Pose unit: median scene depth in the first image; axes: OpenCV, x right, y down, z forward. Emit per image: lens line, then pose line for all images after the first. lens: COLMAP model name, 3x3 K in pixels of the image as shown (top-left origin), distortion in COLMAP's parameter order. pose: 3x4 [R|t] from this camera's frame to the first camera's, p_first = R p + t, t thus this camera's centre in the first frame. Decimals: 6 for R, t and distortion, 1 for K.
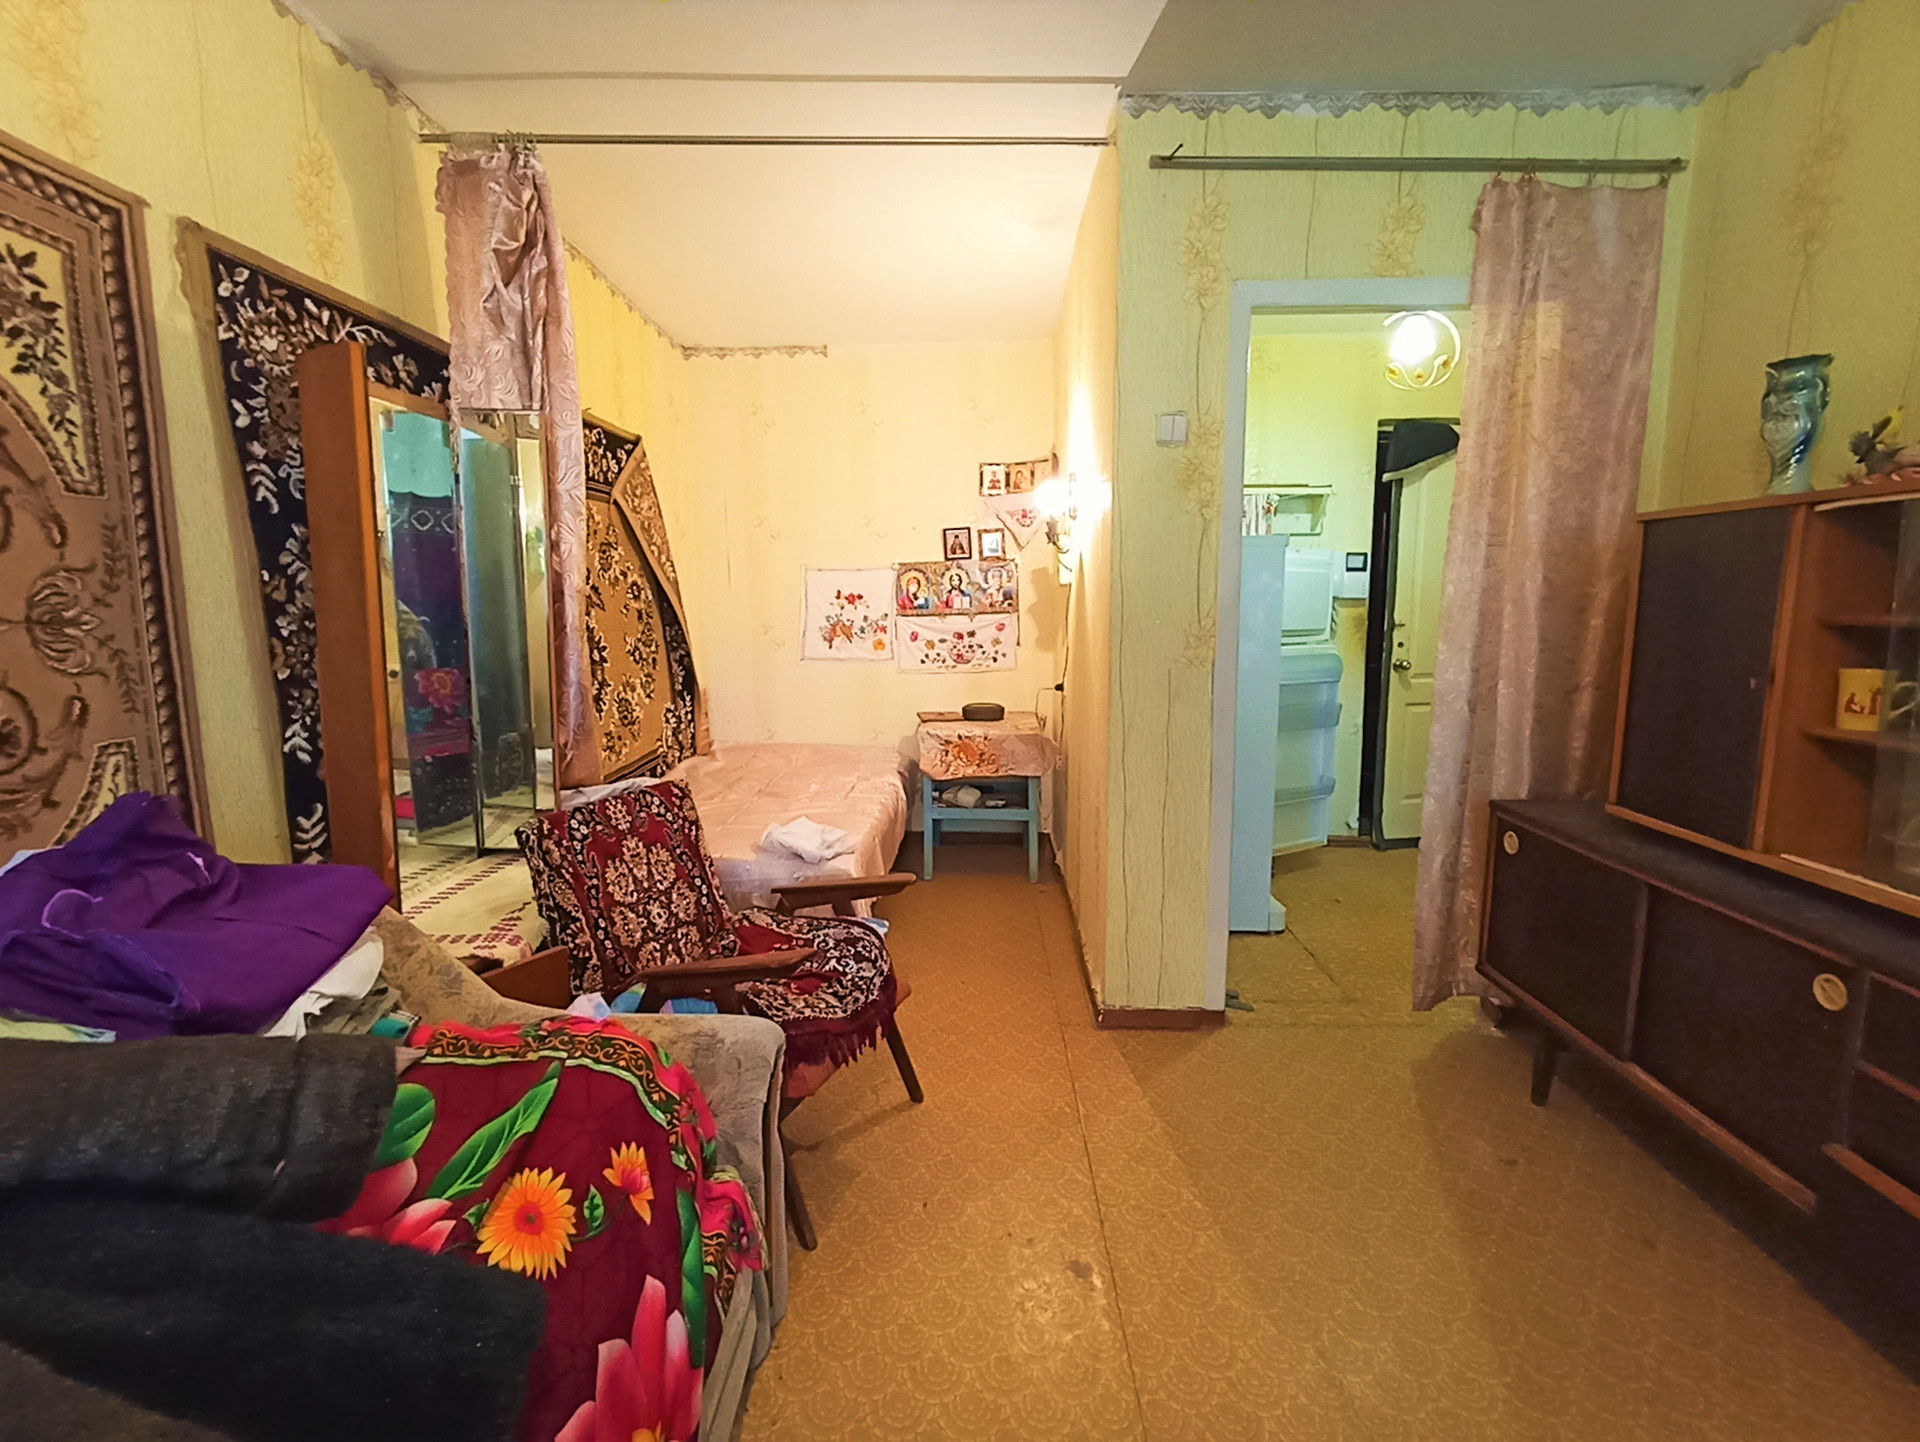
lens RADIAL K [[878.4, 0, 954.0], [0, 878.4, 716.3], [0, 0, 1]] dist [0.000027, -0.000523]
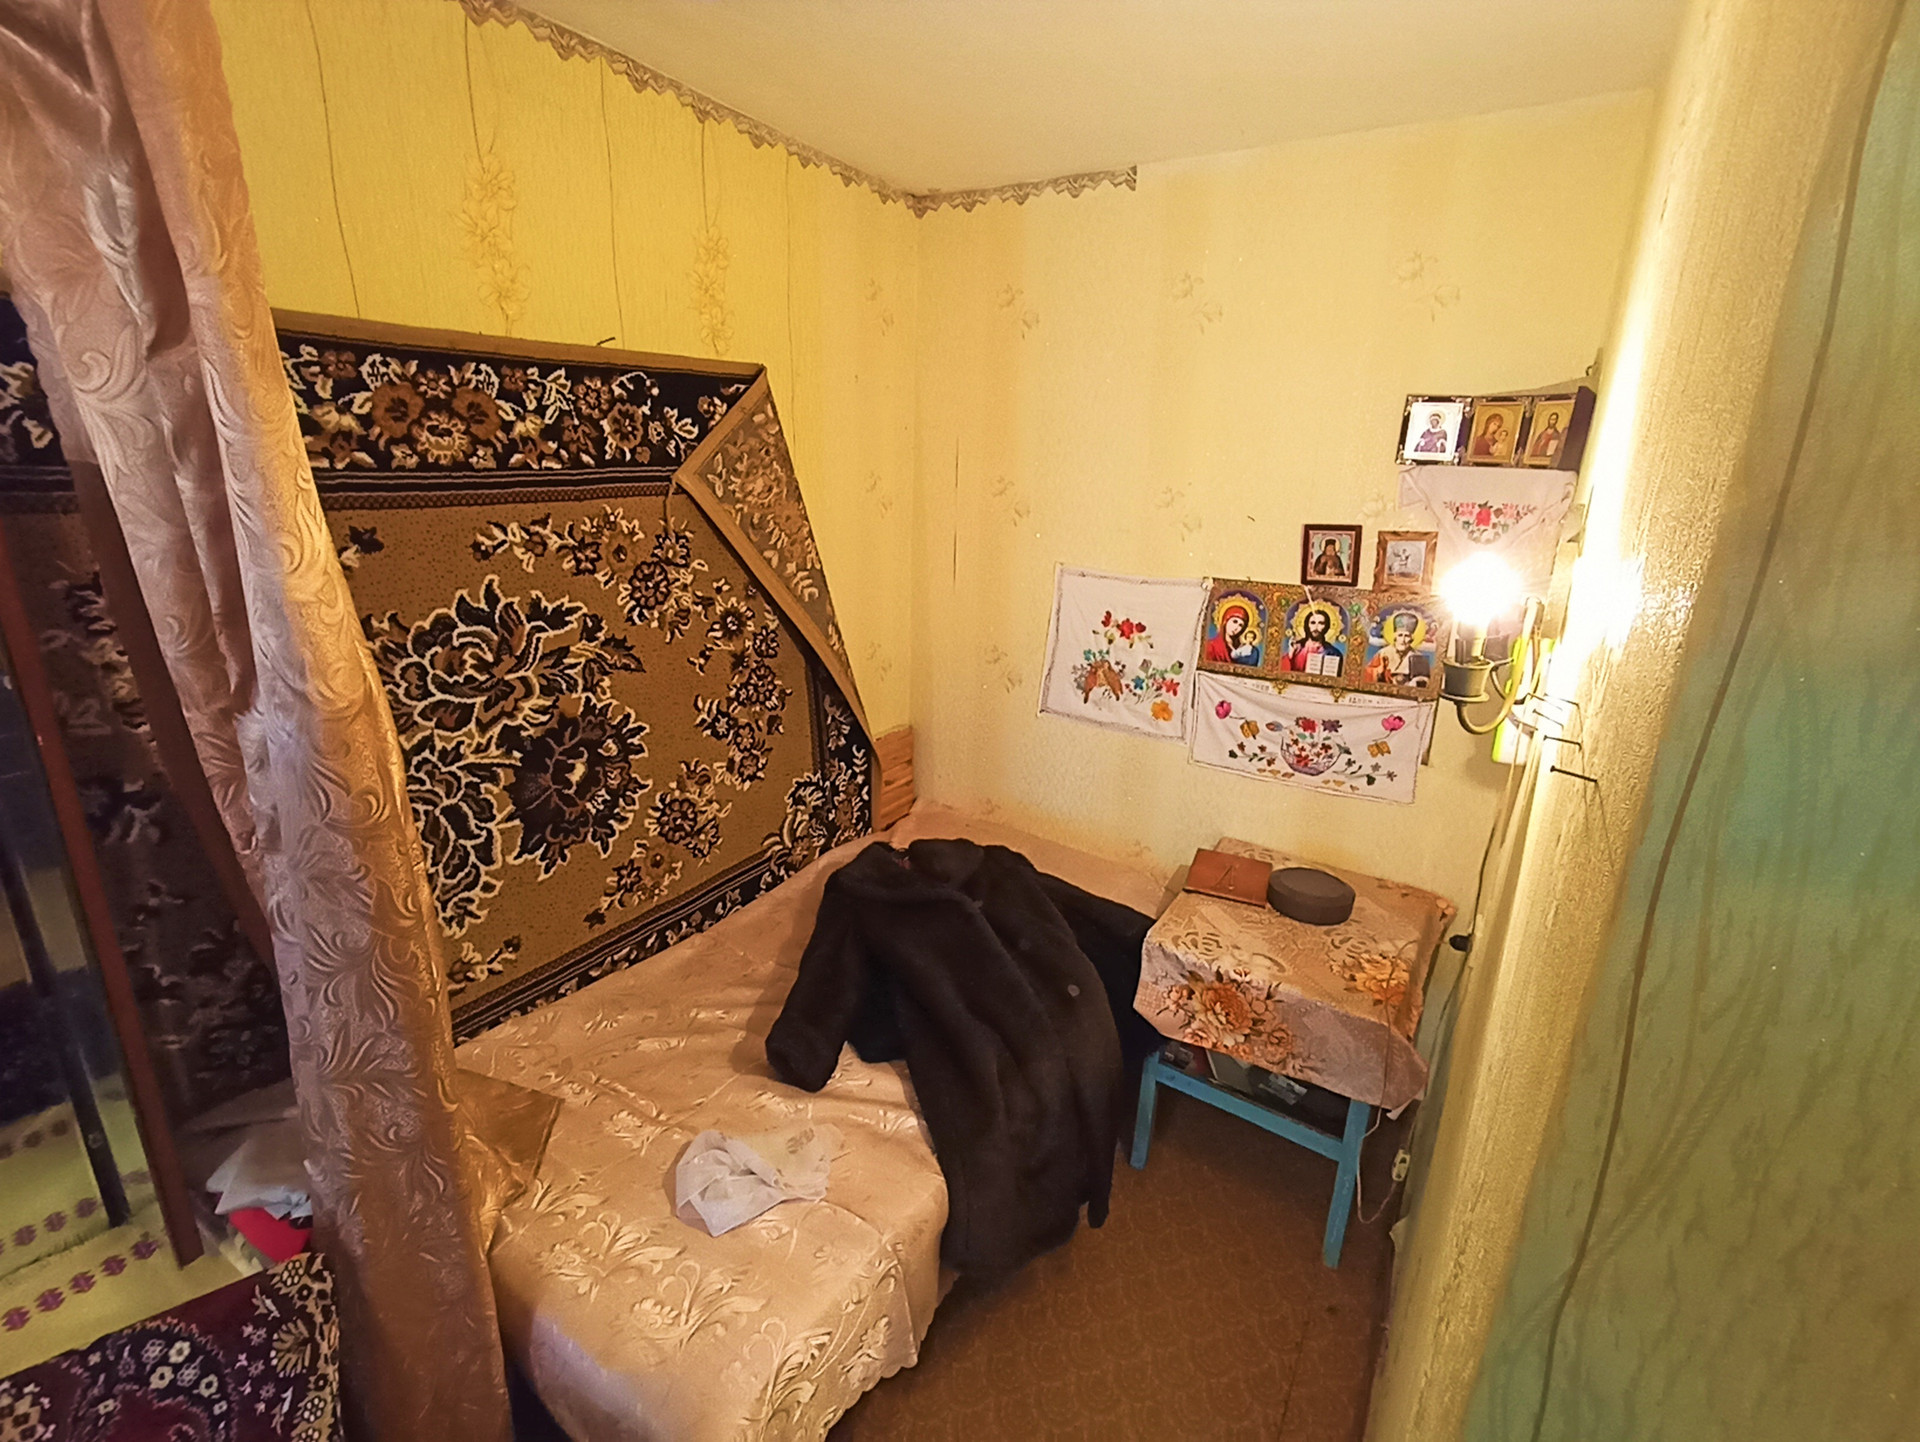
lens RADIAL K [[878.4, 0, 954.0], [0, 878.4, 716.3], [0, 0, 1]] dist [0.000027, -0.000523]
pose [[0.858068, 0.184308, -0.479322, 0.169695], [-0.106084, 0.976861, 0.185712, -0.378690], [0.502459, -0.108505, 0.857765, 0.933352]]
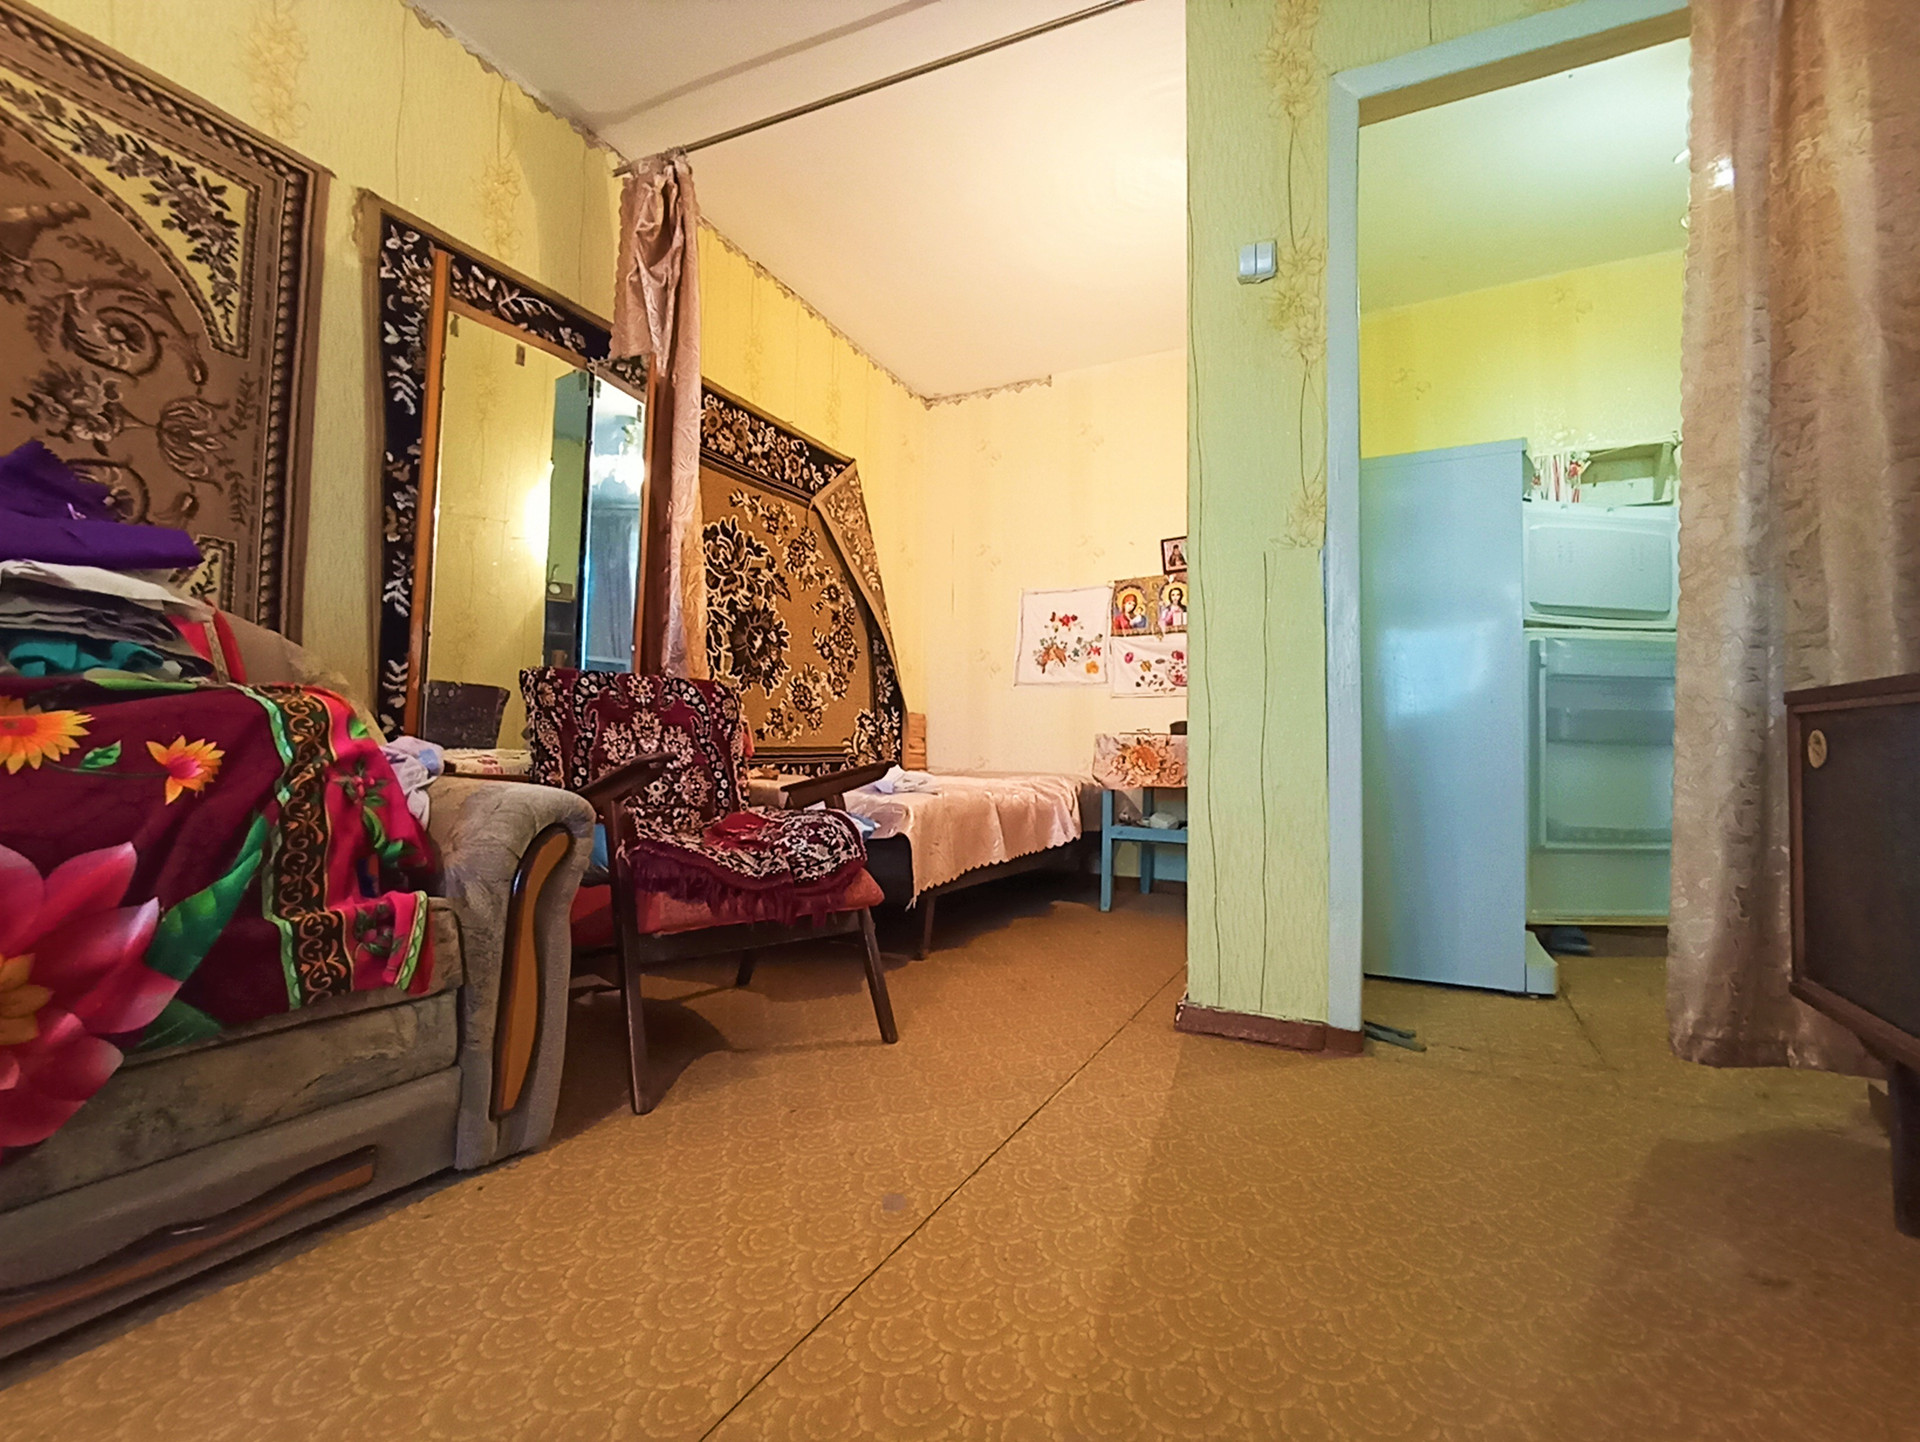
lens RADIAL K [[878.4, 0, 954.0], [0, 878.4, 716.3], [0, 0, 1]] dist [0.000027, -0.000523]
pose [[0.903617, 0.003085, -0.428330, 0.398886], [-0.079191, 0.983939, -0.159976, 0.286313], [0.420957, 0.178477, 0.889349, 0.256447]]
